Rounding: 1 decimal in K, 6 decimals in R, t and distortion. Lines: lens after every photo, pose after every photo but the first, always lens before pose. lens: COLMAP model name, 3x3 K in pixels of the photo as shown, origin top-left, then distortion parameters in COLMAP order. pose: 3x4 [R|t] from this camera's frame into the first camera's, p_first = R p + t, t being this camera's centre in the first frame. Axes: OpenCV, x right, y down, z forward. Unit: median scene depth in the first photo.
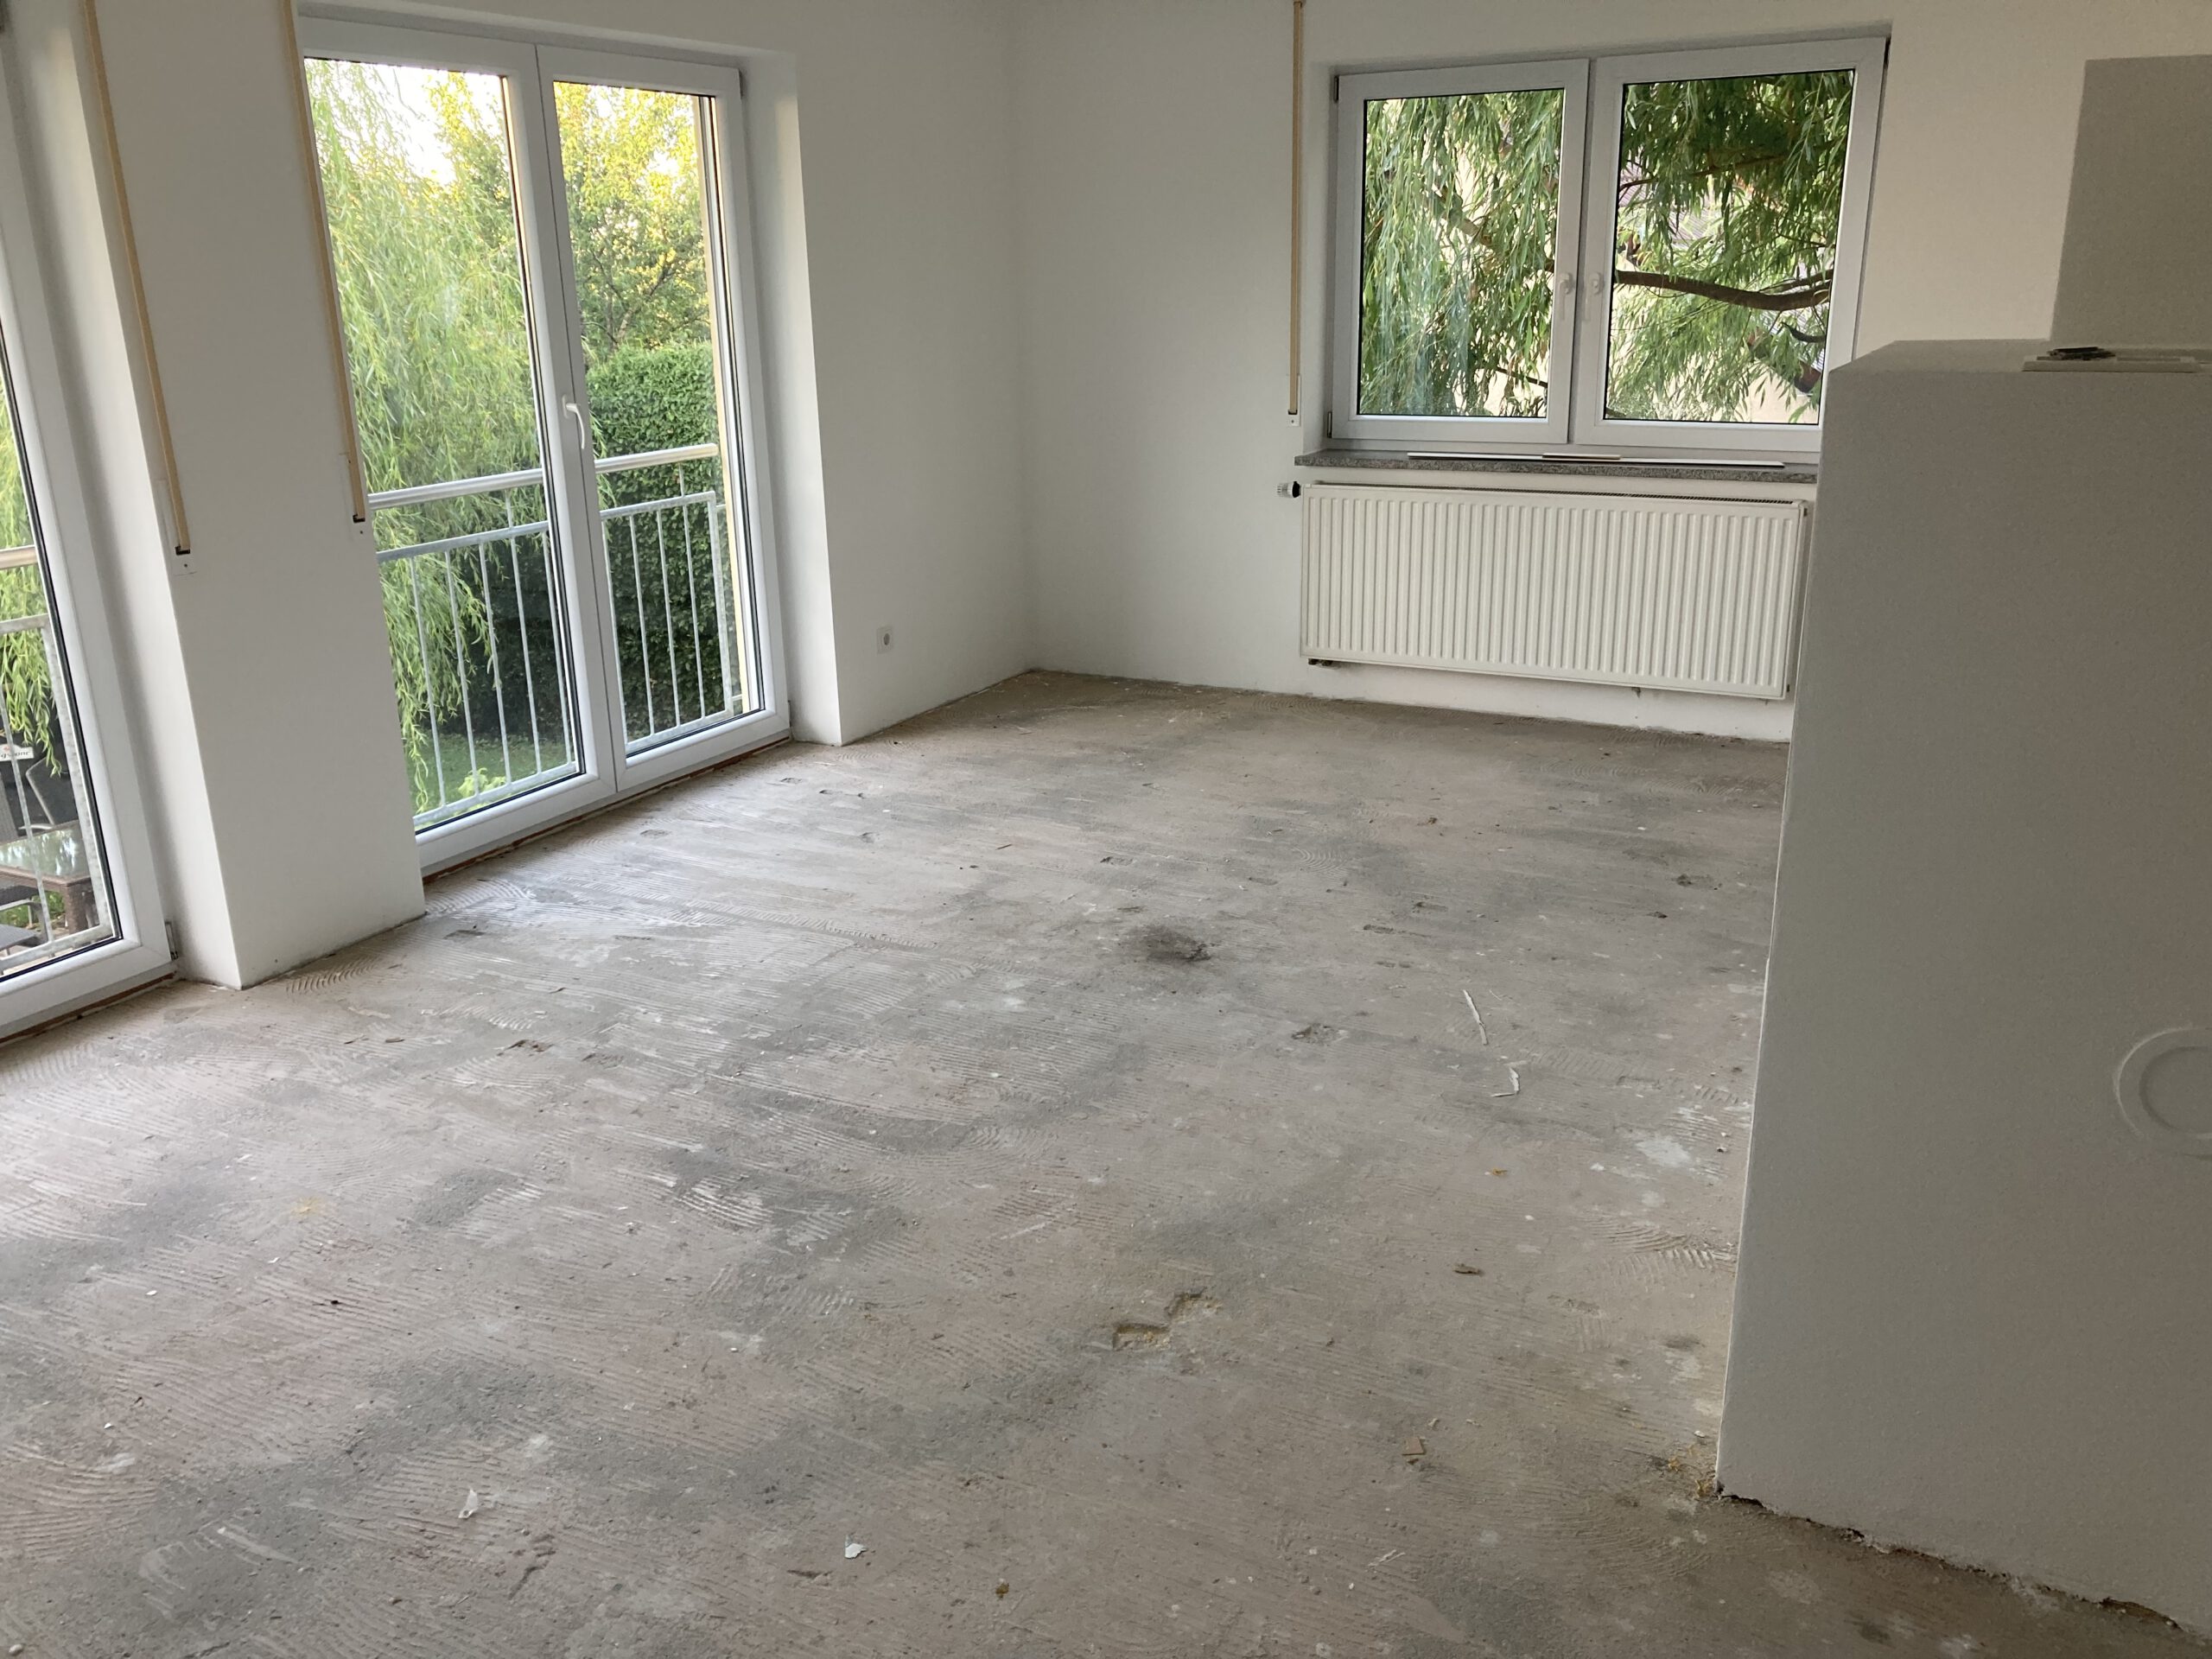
lens RADIAL K [[1804.5, 0, 1106.0], [0, 1804.5, 829.5], [0, 0, 1]] dist [0.060185, -0.101878]
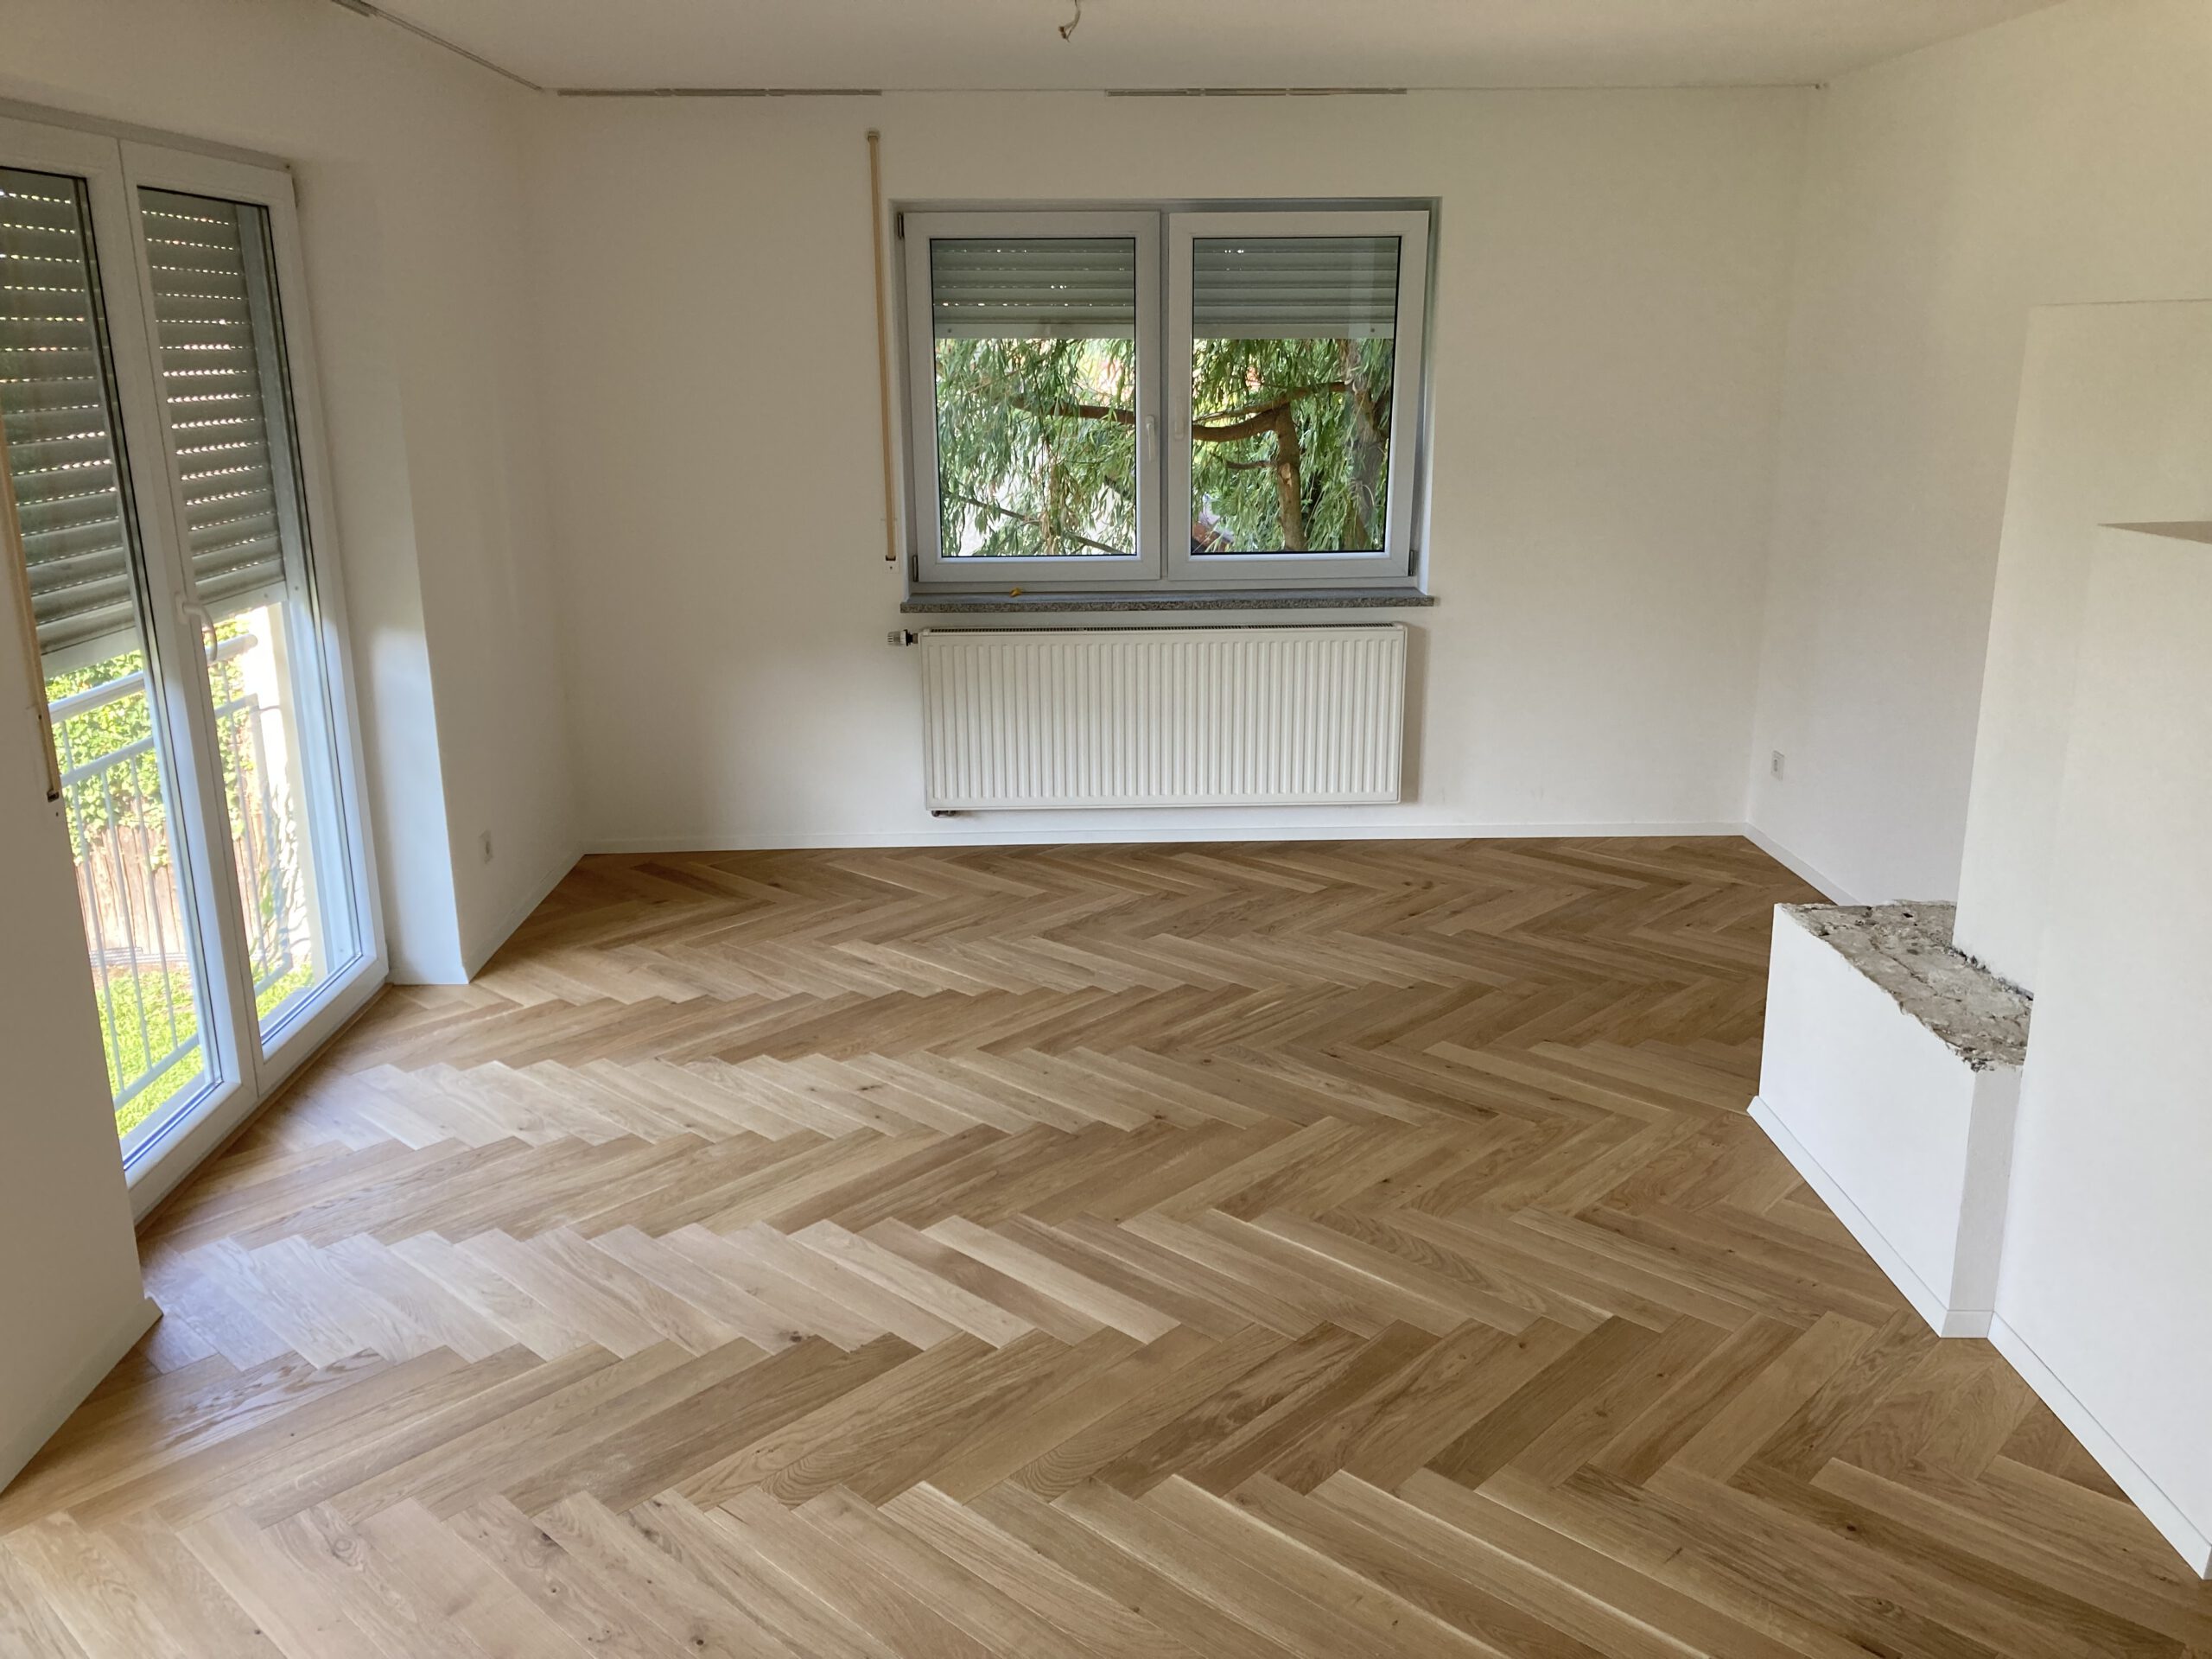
lens RADIAL K [[1804.5, 0, 1106.0], [0, 1804.5, 829.5], [0, 0, 1]] dist [0.060185, -0.101878]
pose [[0.865193, -0.119200, 0.487065, -0.286971], [0.140632, 0.990033, -0.007519, -0.067817], [-0.481315, 0.075002, 0.873333, 0.130689]]
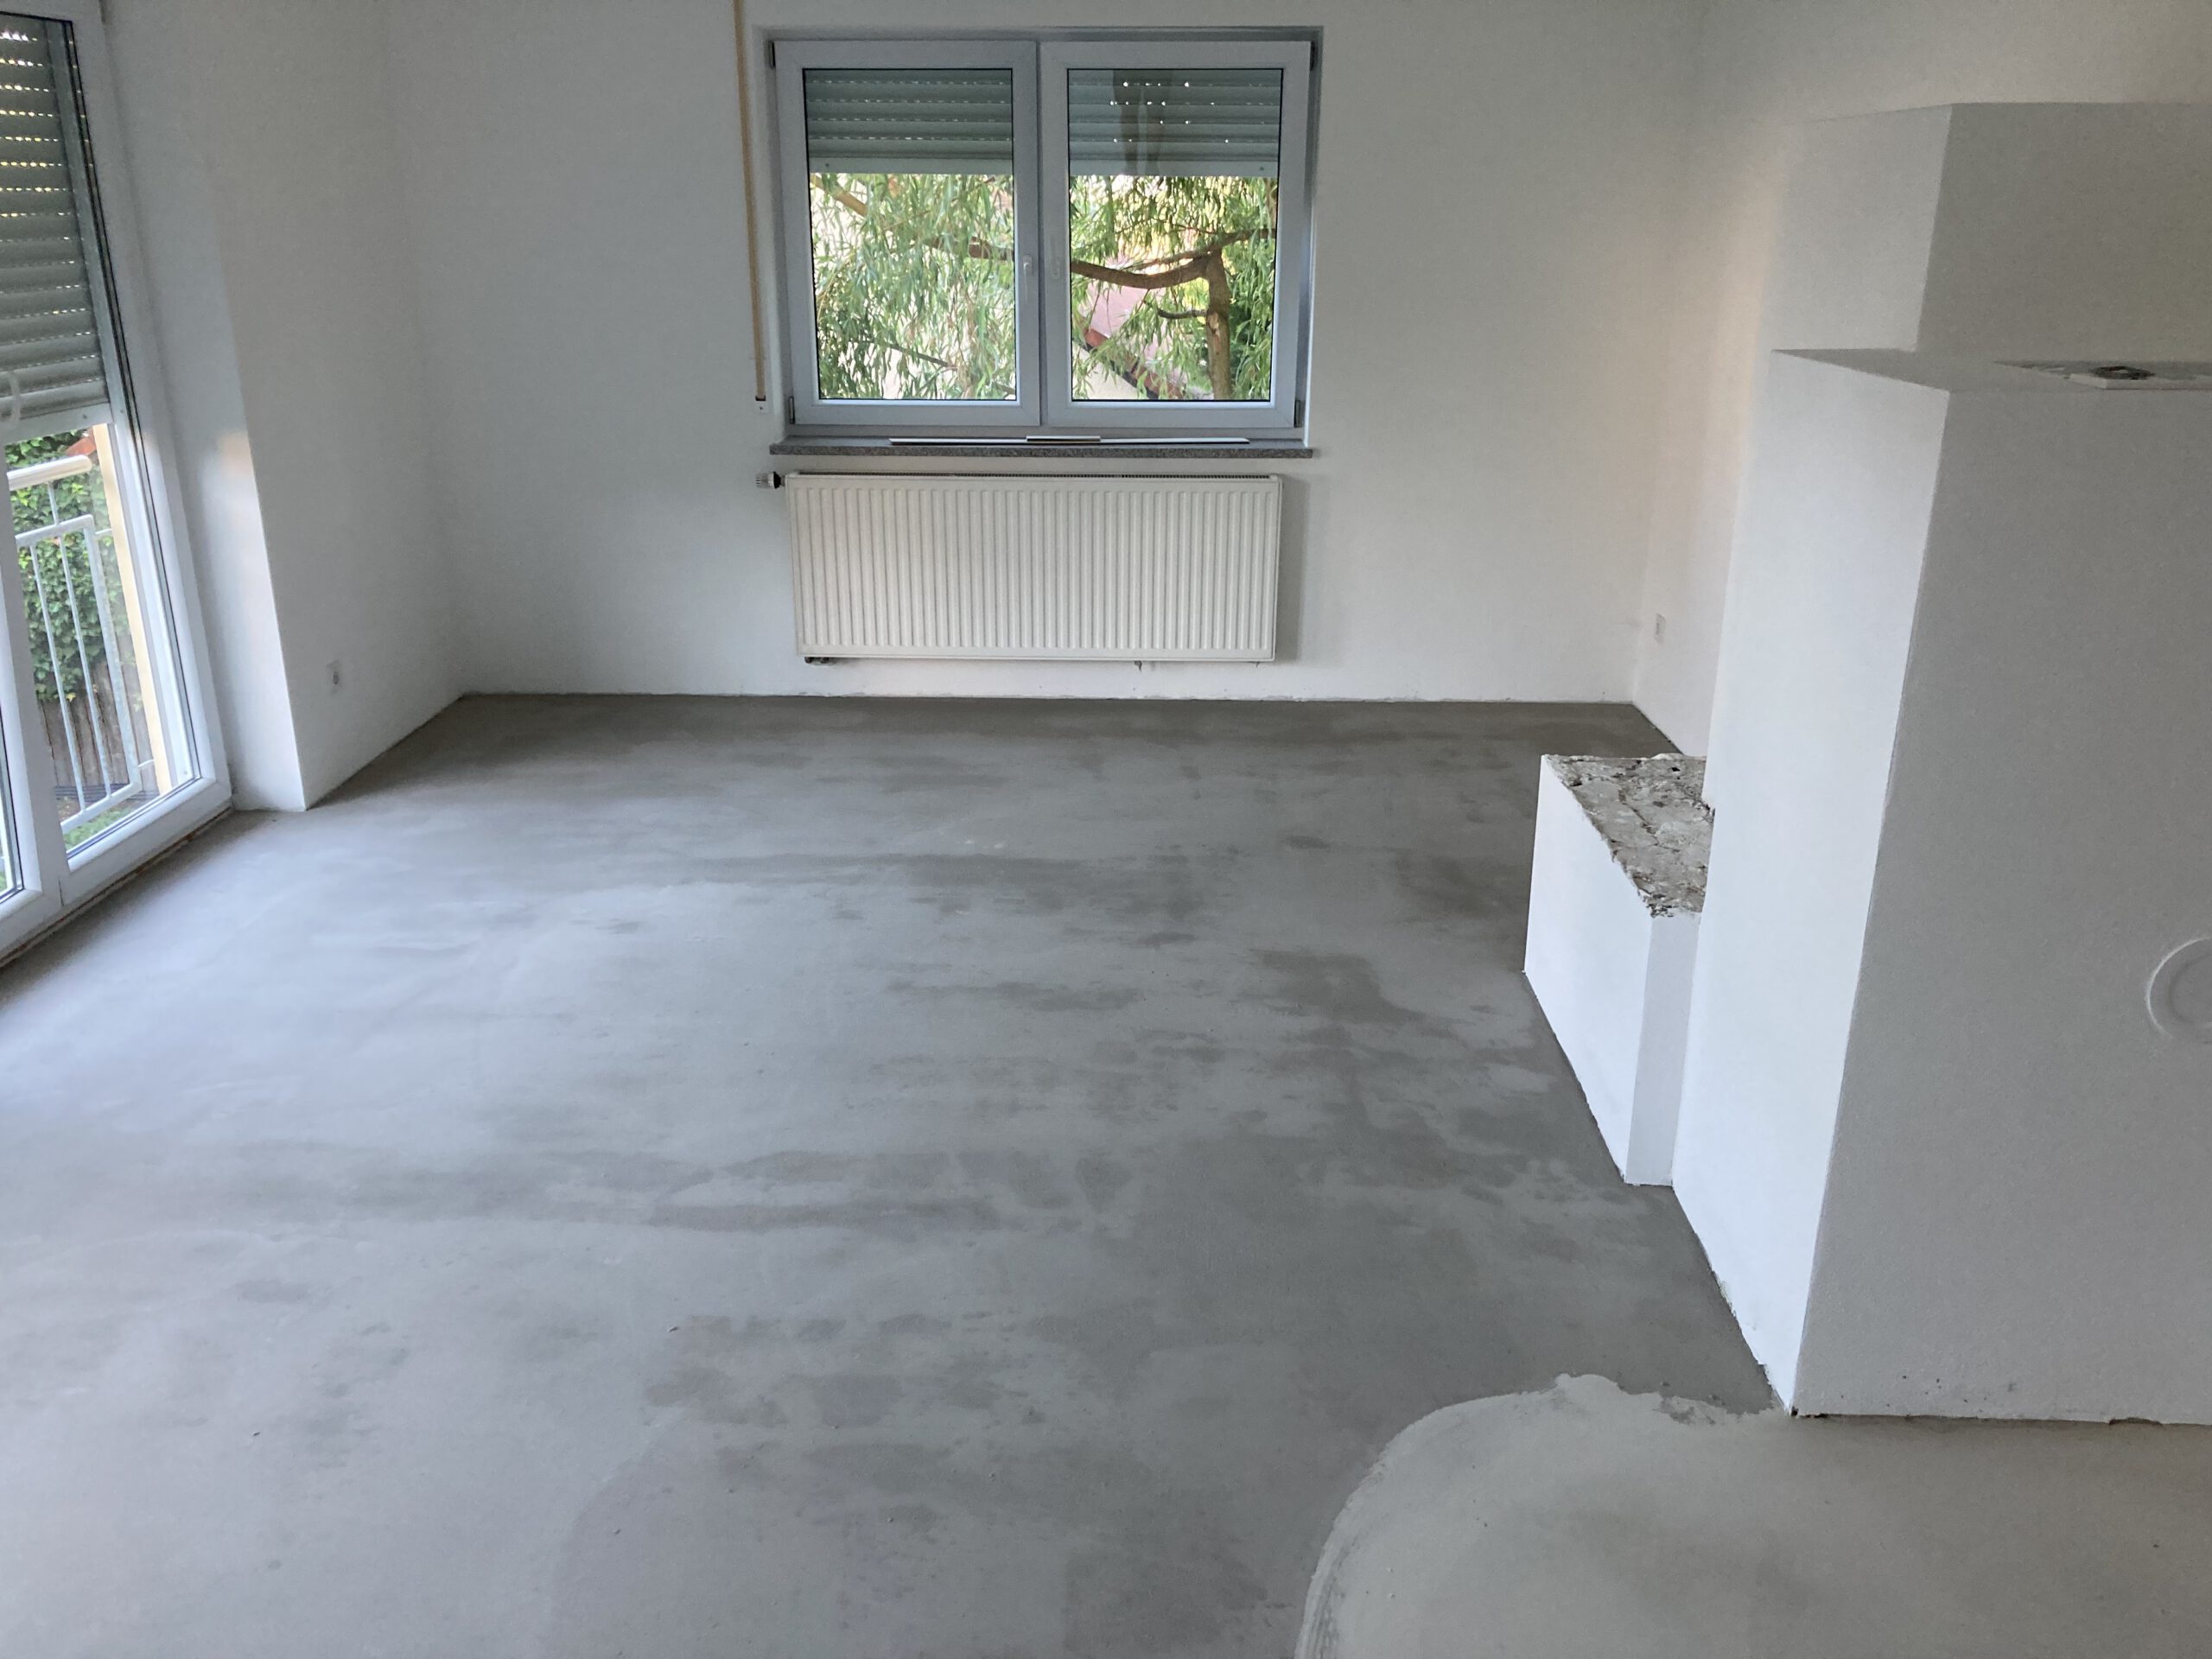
lens RADIAL K [[1820.4, 0, 1106.0], [0, 1820.4, 829.5], [0, 0, 1]] dist [0.068630, -0.187887]
pose [[0.894350, -0.124936, 0.429567, -0.177686], [0.115866, 0.992137, 0.047325, -0.033543], [-0.432102, 0.007447, 0.901794, 0.071085]]
